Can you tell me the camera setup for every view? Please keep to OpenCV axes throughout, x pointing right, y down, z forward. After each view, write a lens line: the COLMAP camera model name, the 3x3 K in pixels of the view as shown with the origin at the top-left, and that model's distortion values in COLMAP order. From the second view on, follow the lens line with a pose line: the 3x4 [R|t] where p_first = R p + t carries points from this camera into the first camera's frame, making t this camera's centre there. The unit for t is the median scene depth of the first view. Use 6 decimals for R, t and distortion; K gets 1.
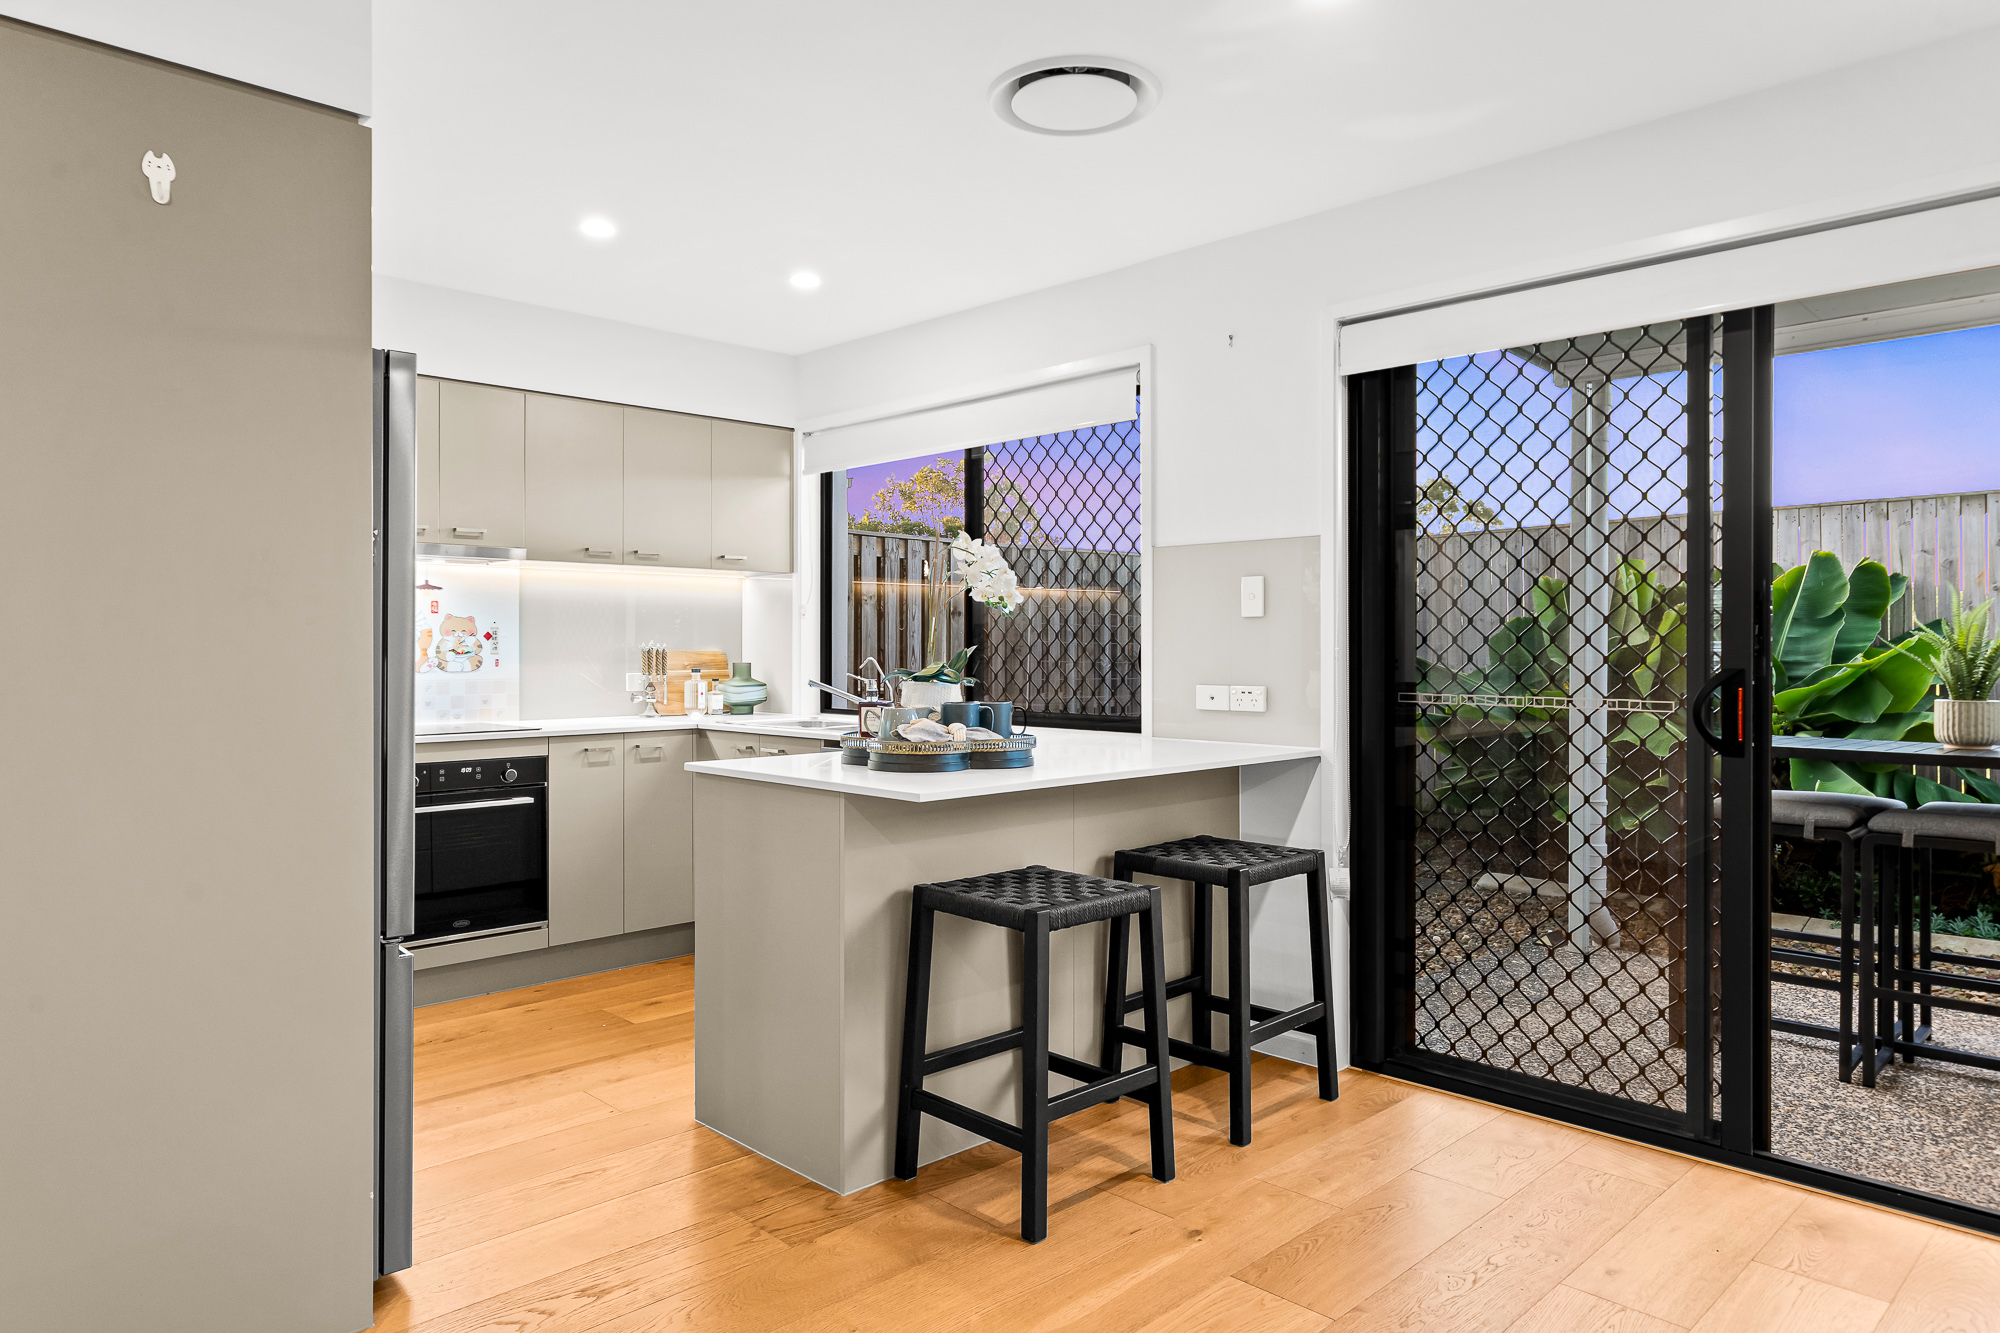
lens RADIAL K [[1246.3, 0, 1001.5], [0, 1246.3, 645.5], [0, 0, 1]] dist [0.001974, 0.000833]
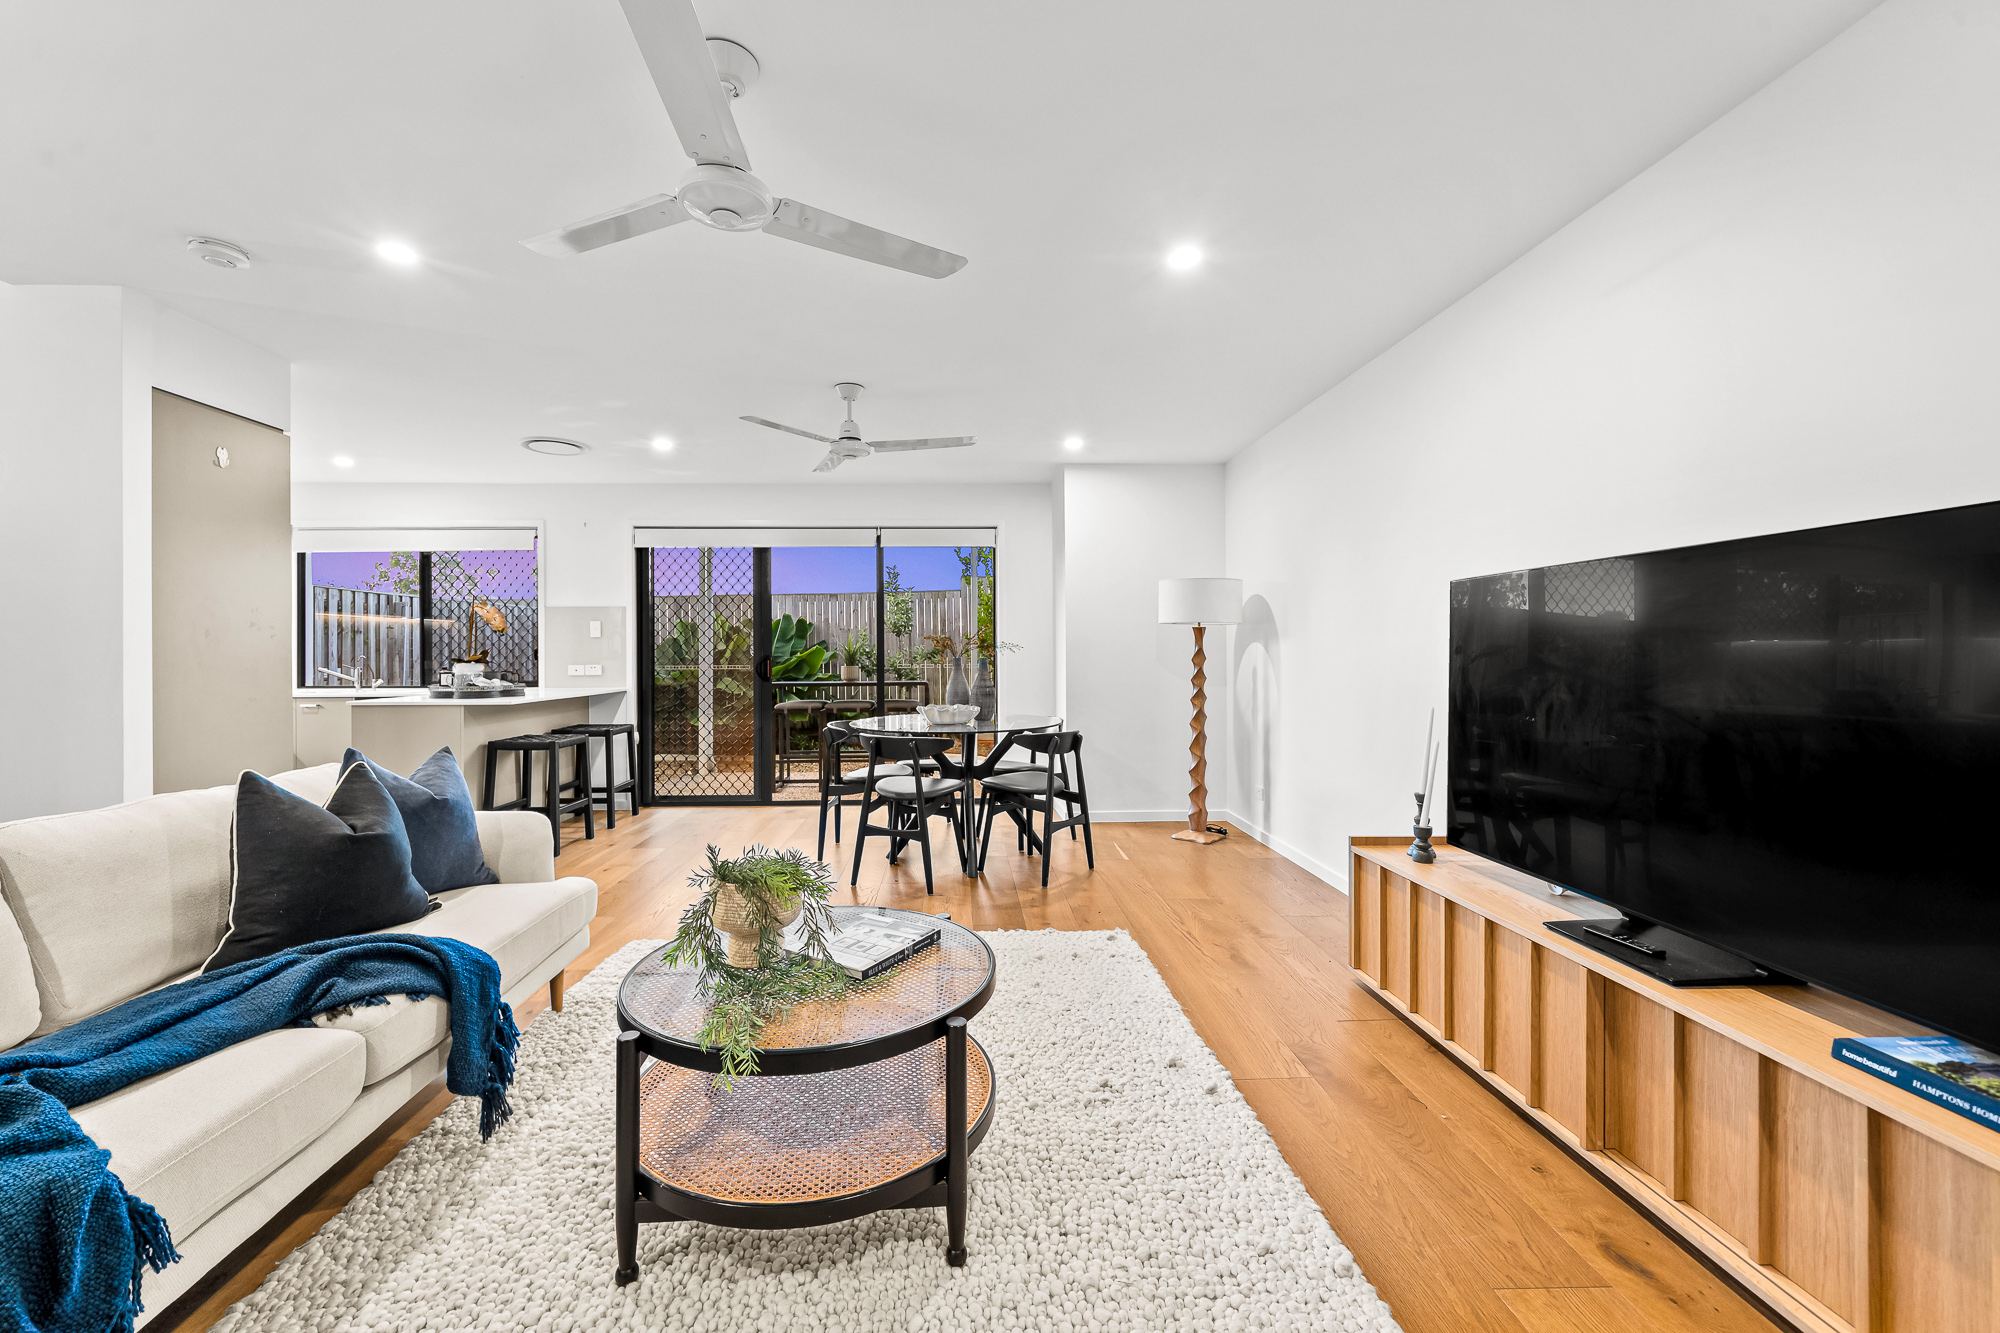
lens RADIAL K [[765.3, 0, 968.0], [0, 765.3, 652.9], [0, 0, 1]] dist [-0.001244, -0.000054]
pose [[0.681729, -0.004034, 0.731594, -0.401892], [0.004068, 0.999990, 0.001723, 0.009008], [-0.731593, 0.001801, 0.681739, -0.581815]]
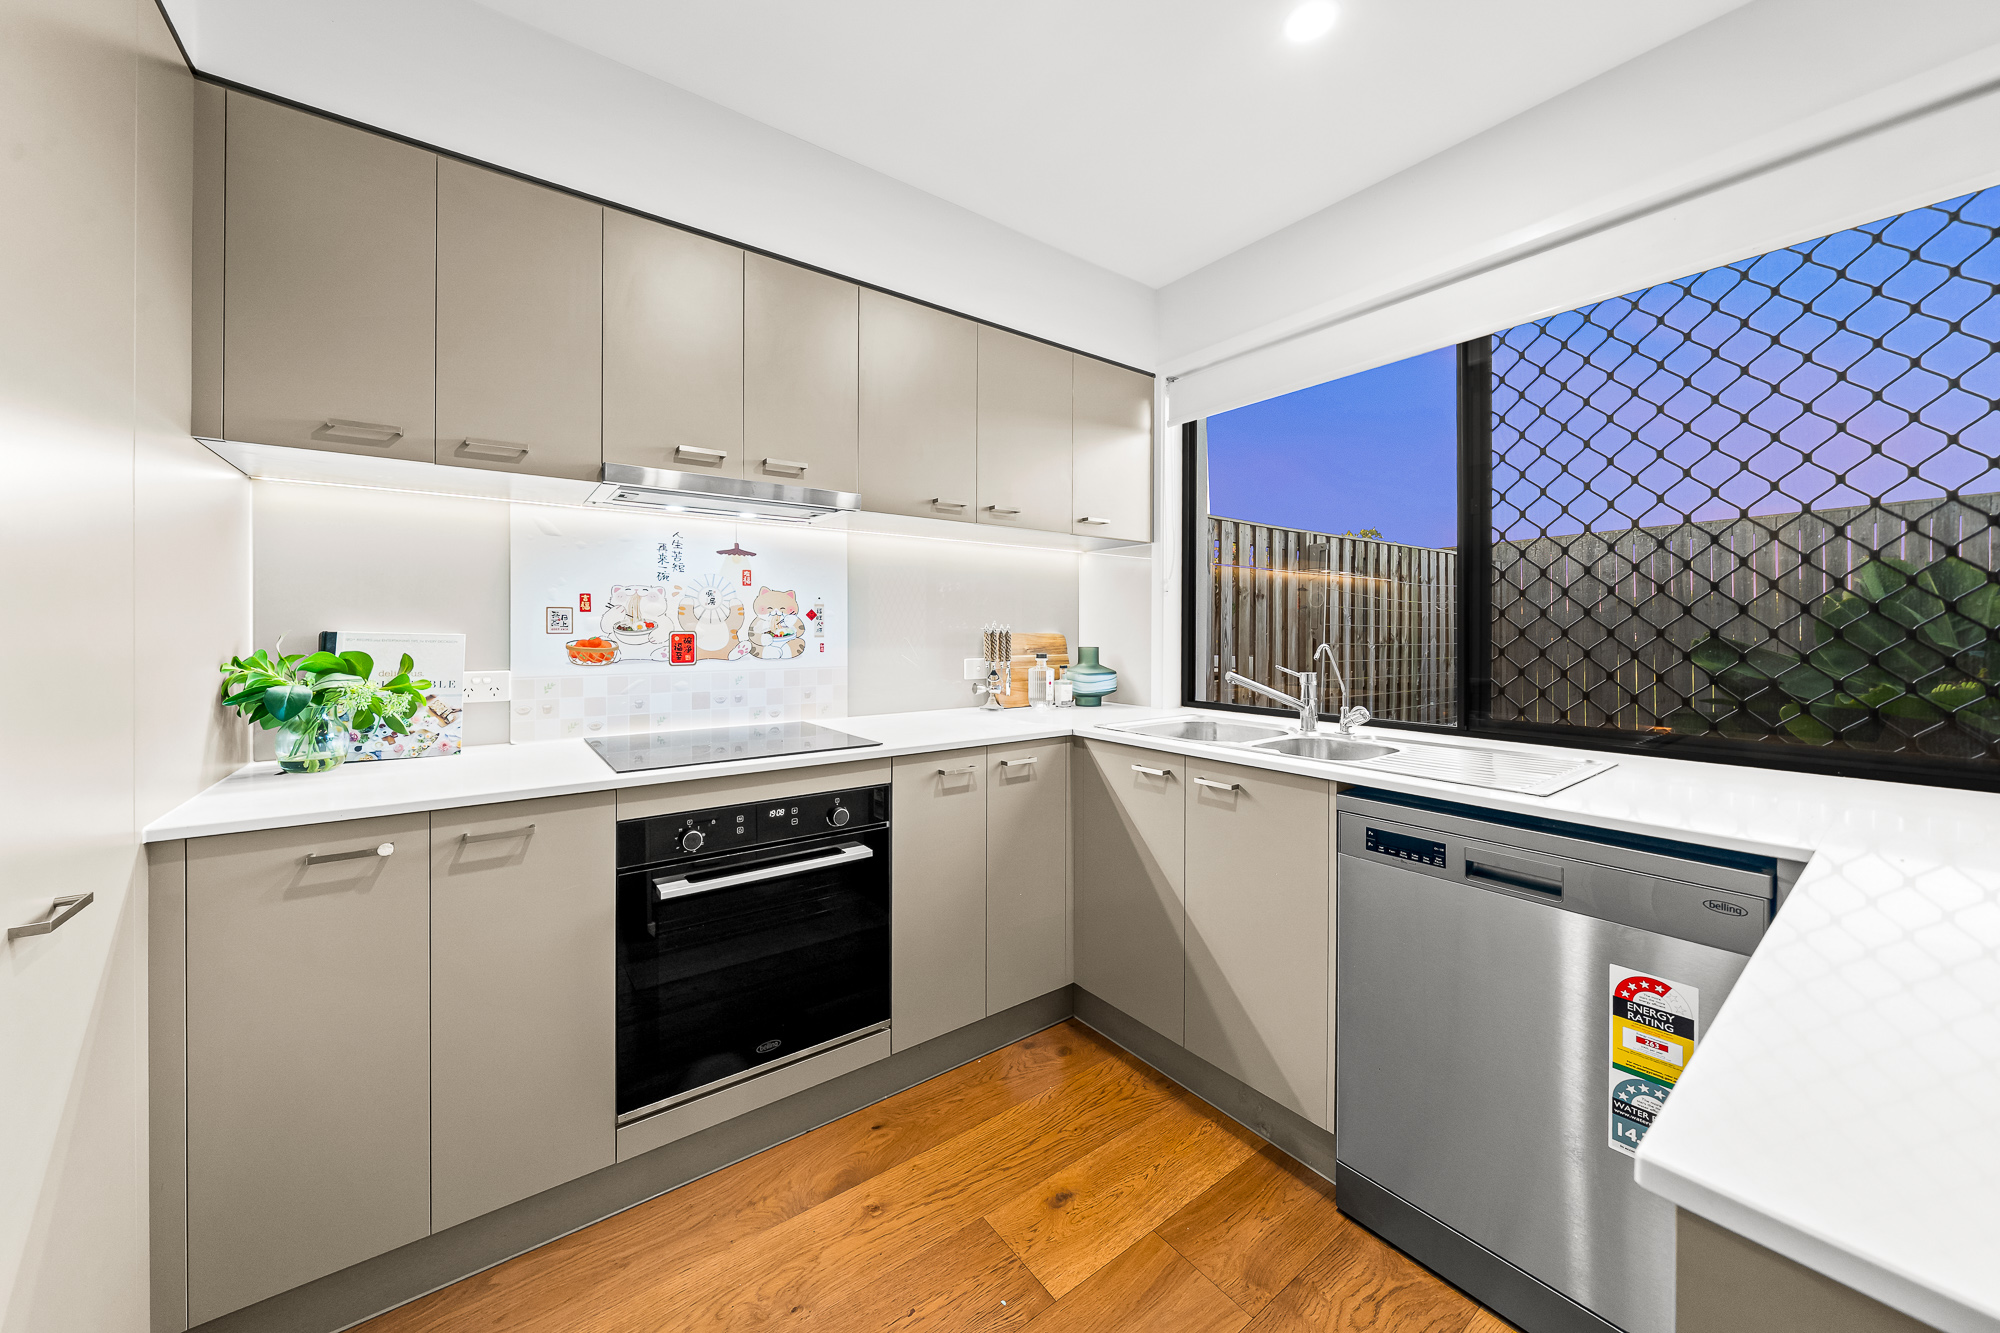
lens RADIAL K [[692.2, 0, 991.4], [0, 692.2, 633.1], [0, 0, 1]] dist [0.000120, 0.000003]
pose [[0.989234, 0.001422, -0.146337, -0.285995], [-0.000753, 0.999989, 0.004626, 0.002900], [0.146342, -0.004466, 0.989224, 0.711201]]
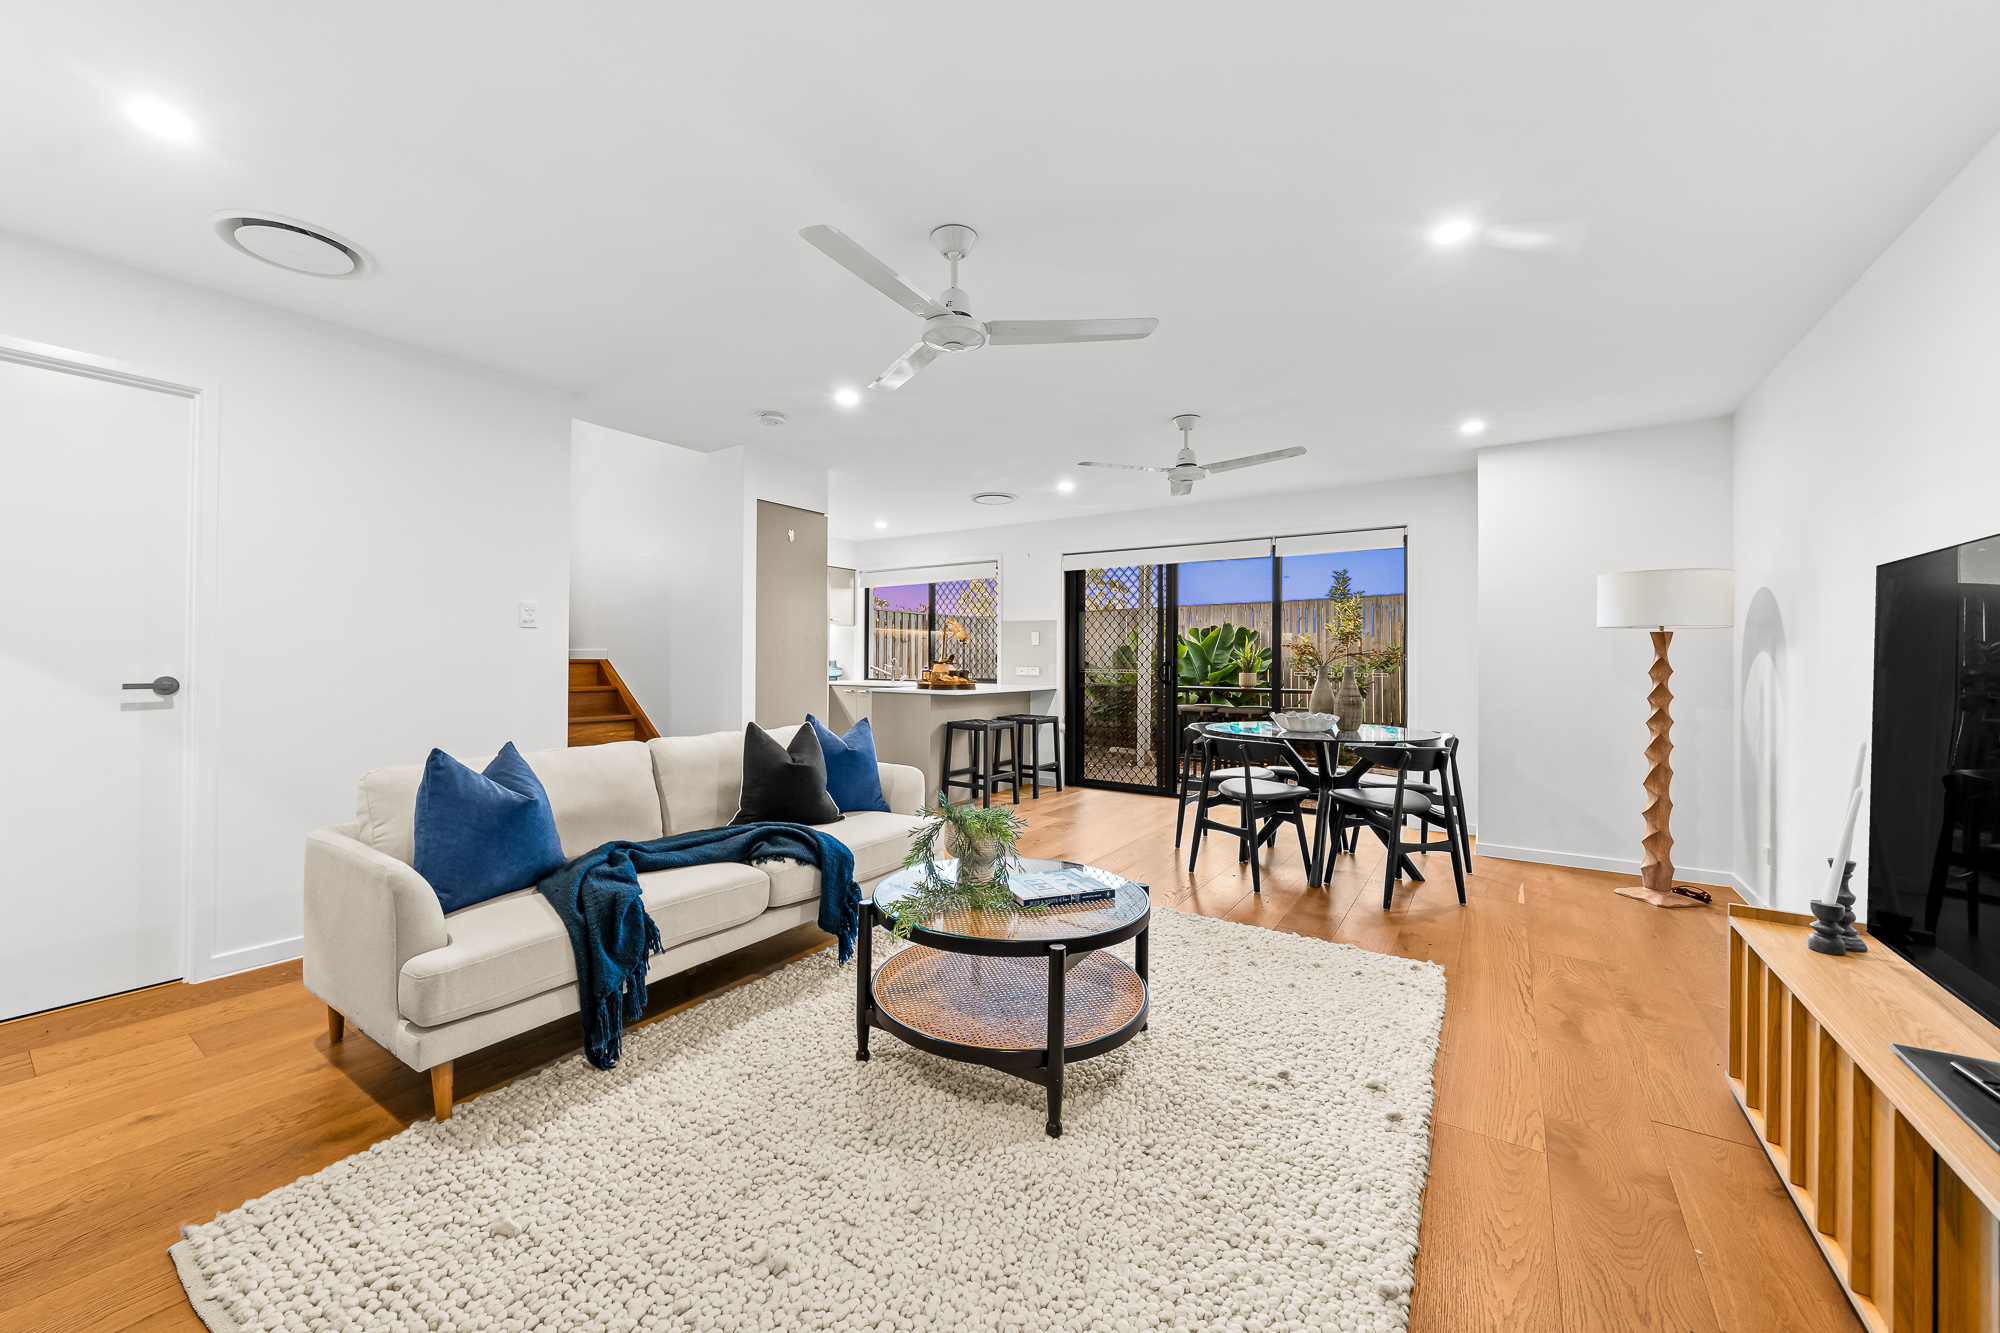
lens RADIAL K [[738.7, 0, 991.1], [0, 738.7, 658.4], [0, 0, 1]] dist [-0.001162, 0.000054]
pose [[0.980733, 0.006452, 0.195245, -0.260145], [-0.006653, 0.999978, 0.000371, 0.010383], [-0.195238, -0.001663, 0.980755, -0.771214]]
